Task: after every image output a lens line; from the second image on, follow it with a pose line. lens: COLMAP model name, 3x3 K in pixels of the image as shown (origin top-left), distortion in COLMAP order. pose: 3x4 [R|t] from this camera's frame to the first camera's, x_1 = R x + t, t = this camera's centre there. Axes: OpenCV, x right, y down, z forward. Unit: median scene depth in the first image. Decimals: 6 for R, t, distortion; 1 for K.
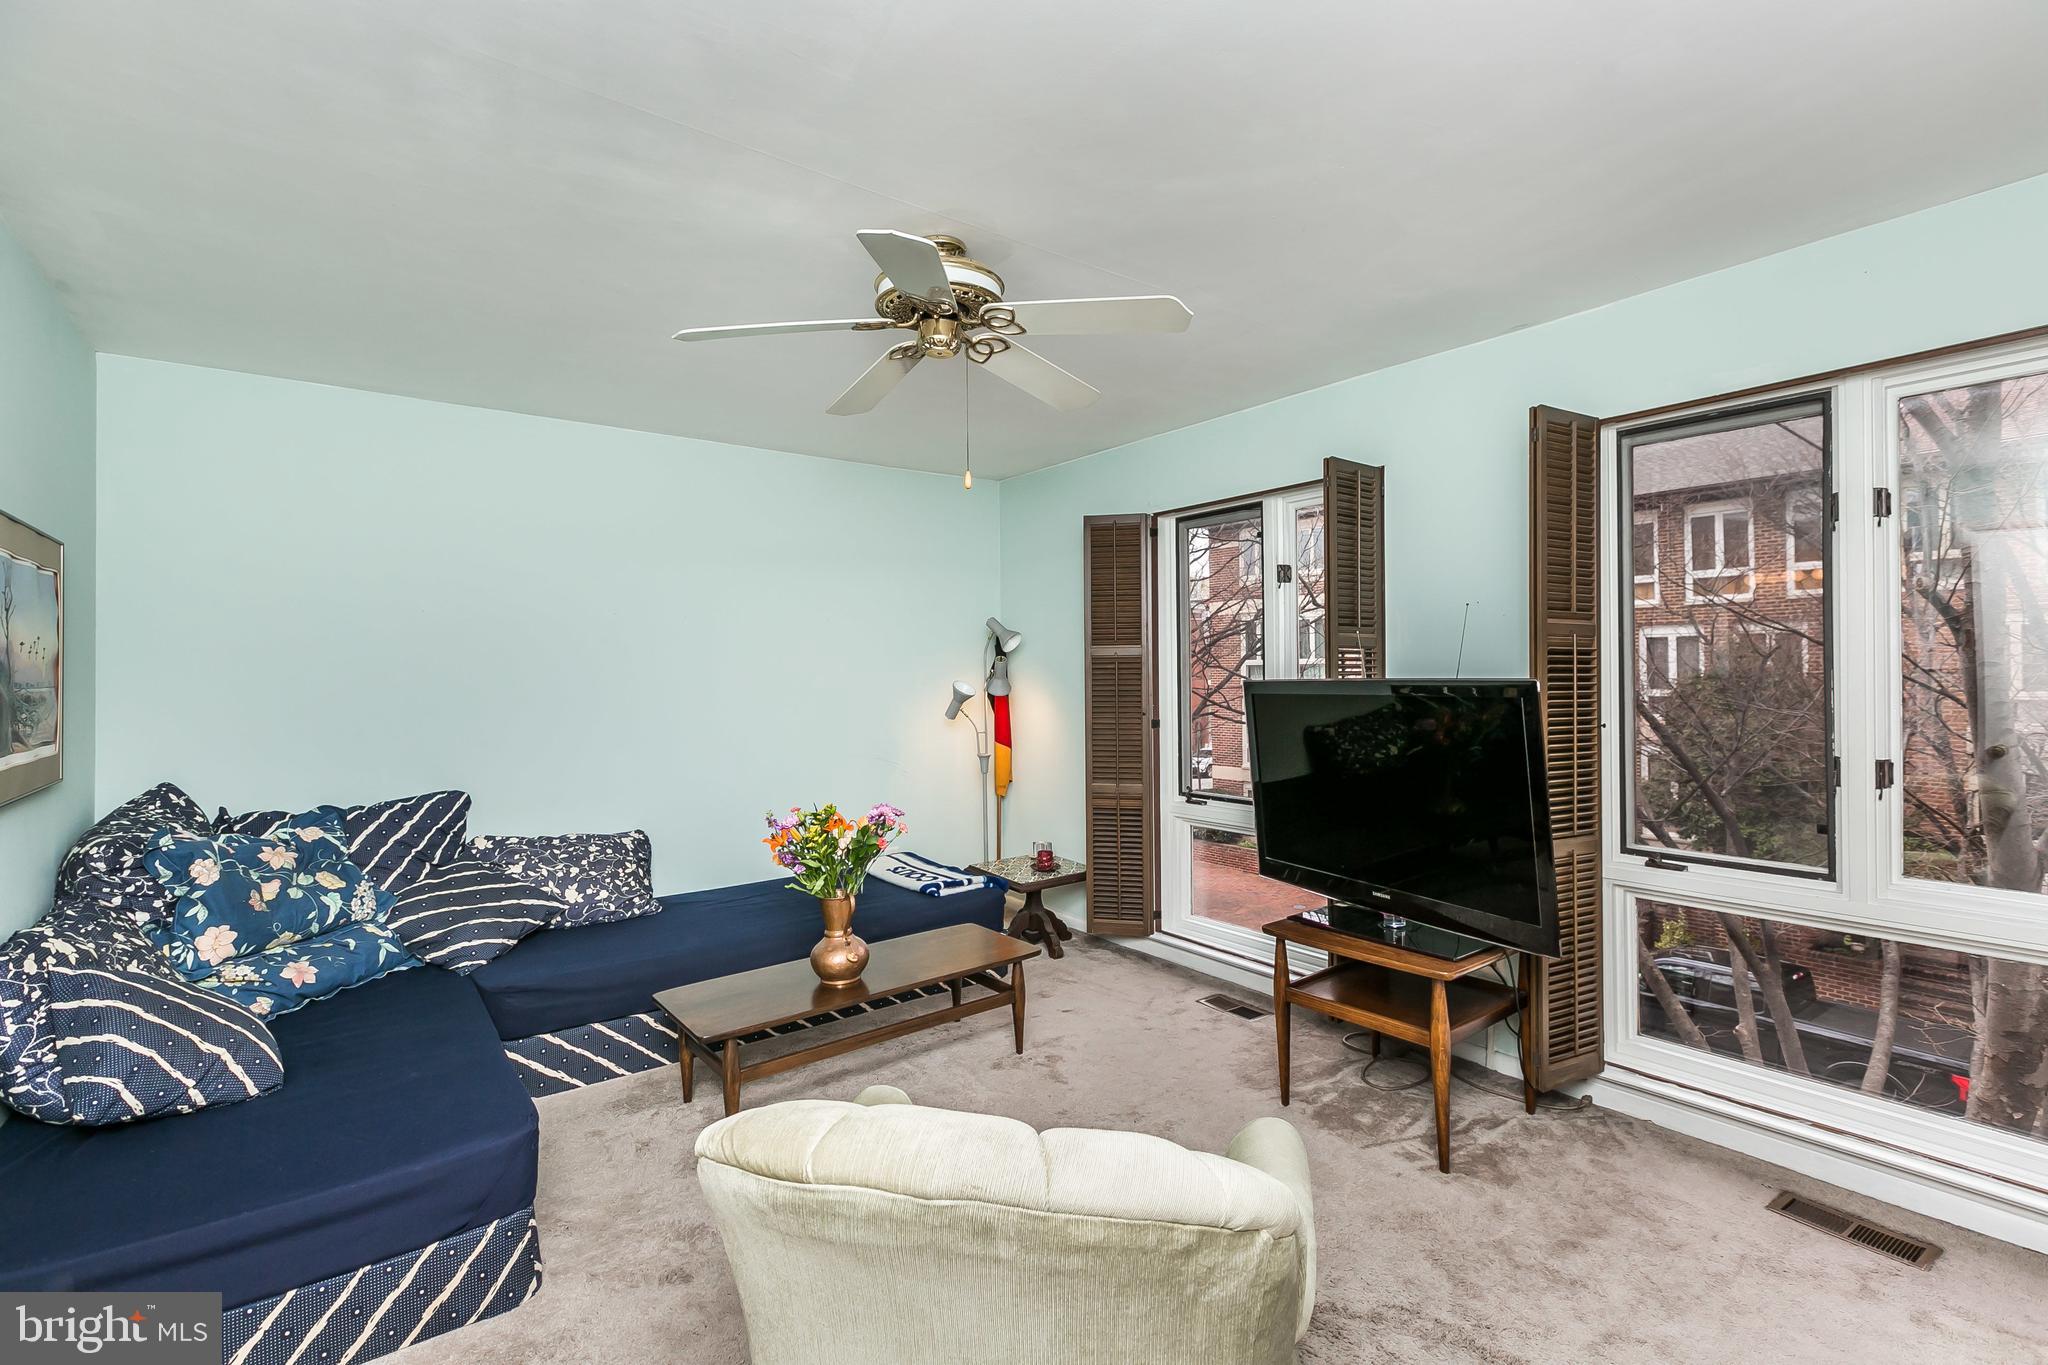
lens RADIAL K [[935.4, 0, 1035.3], [0, 935.4, 659.2], [0, 0, 1]] dist [0.000193, 0.000038]
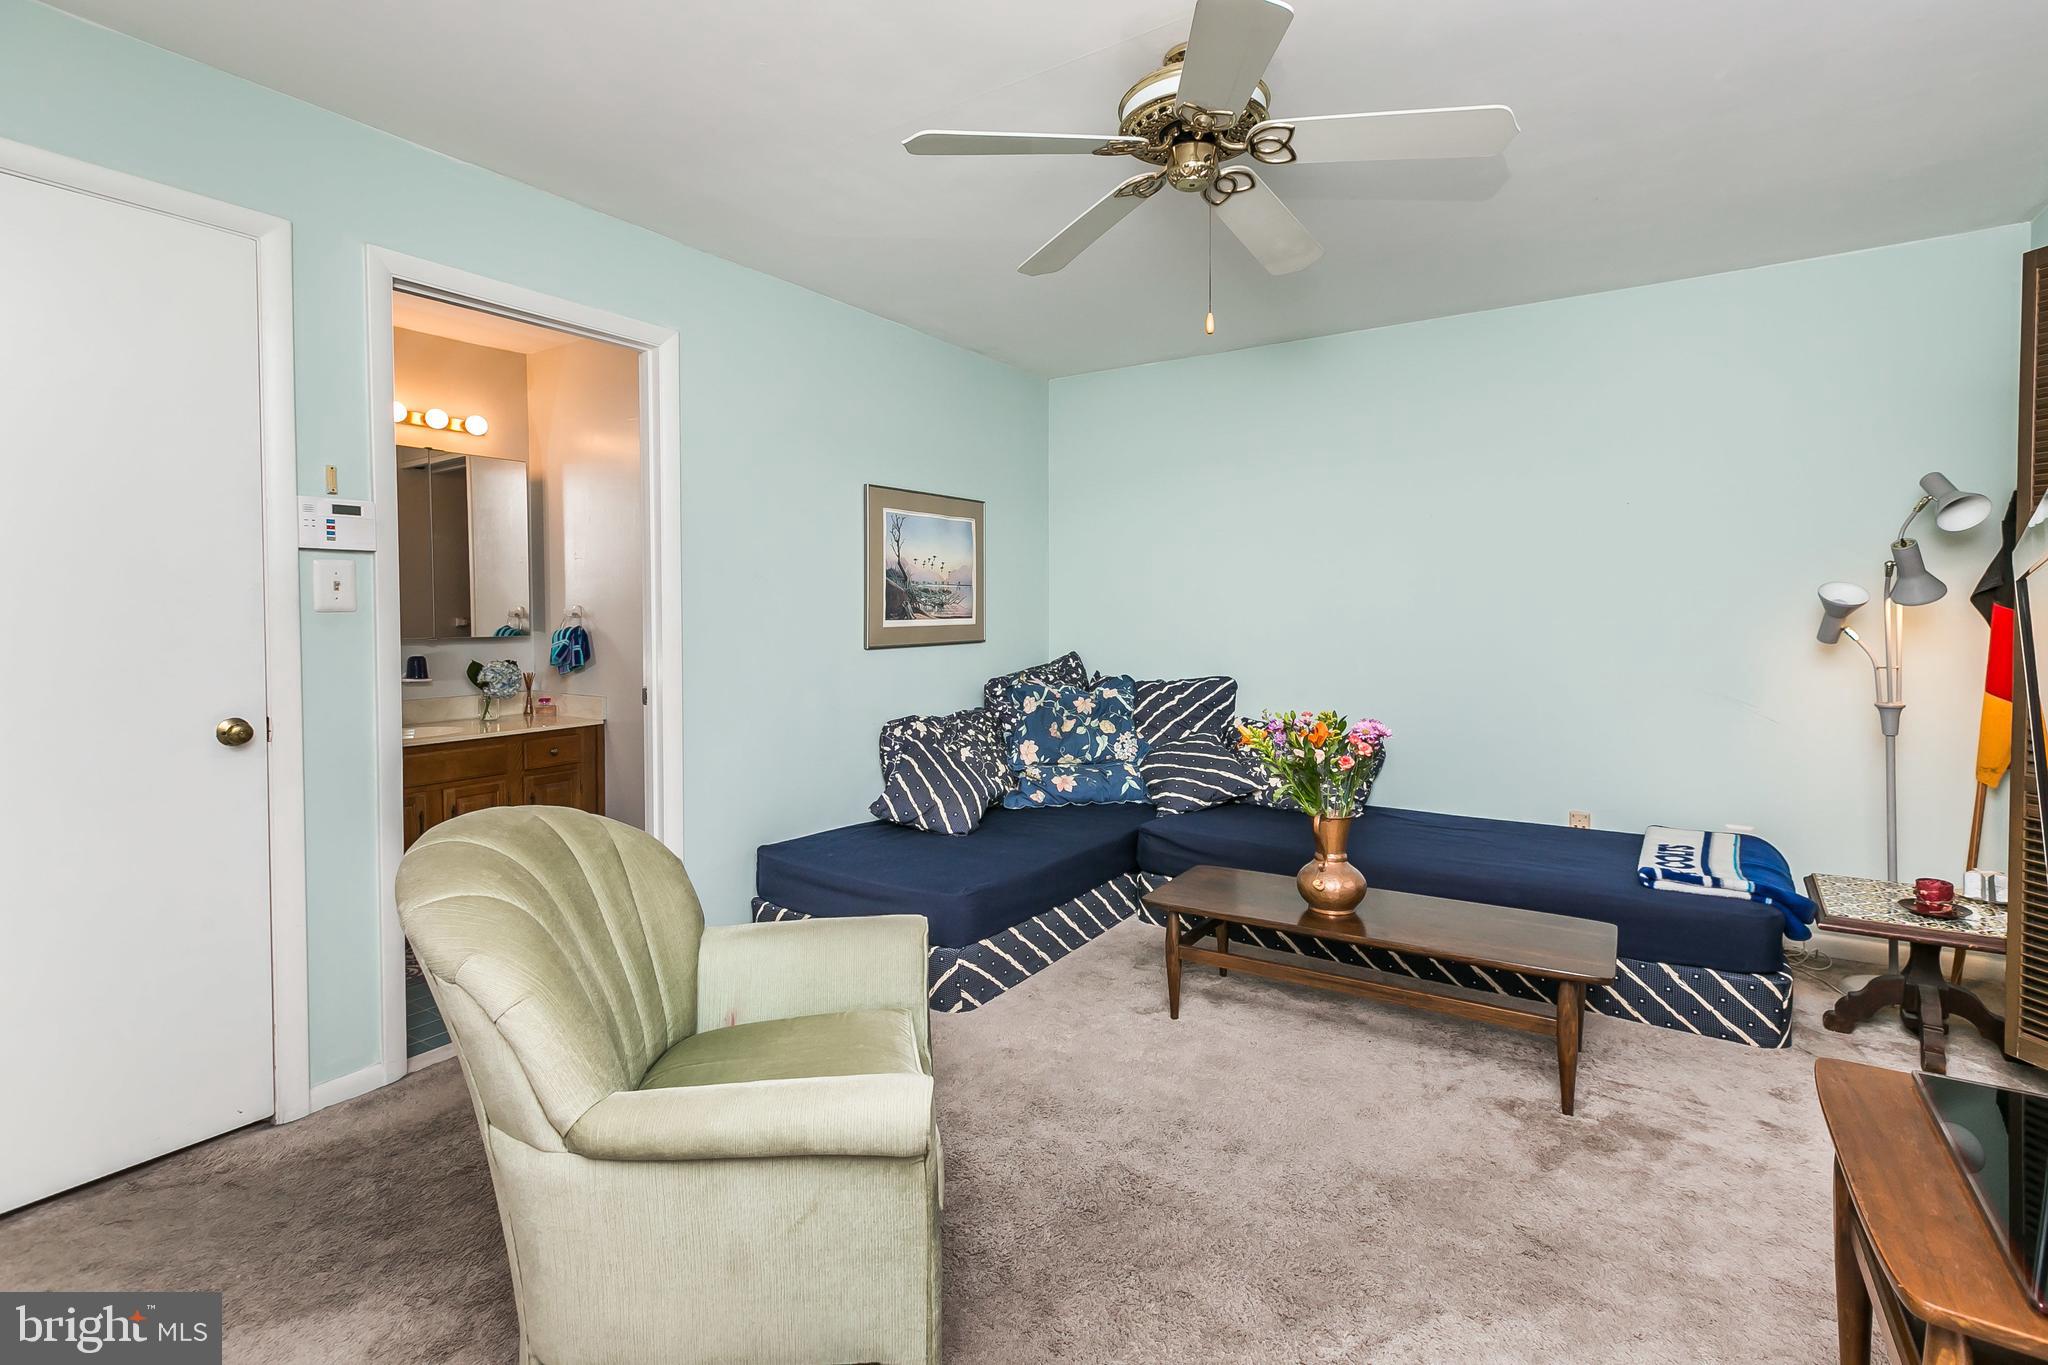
lens RADIAL K [[957.2, 0, 1006.9], [0, 957.2, 642.8], [0, 0, 1]] dist [0.000299, 0.000404]
pose [[0.307525, 0.043959, -0.950524, 0.549835], [0.011676, 0.998683, 0.049963, 0.039682], [0.951468, -0.026463, 0.306607, 0.431598]]
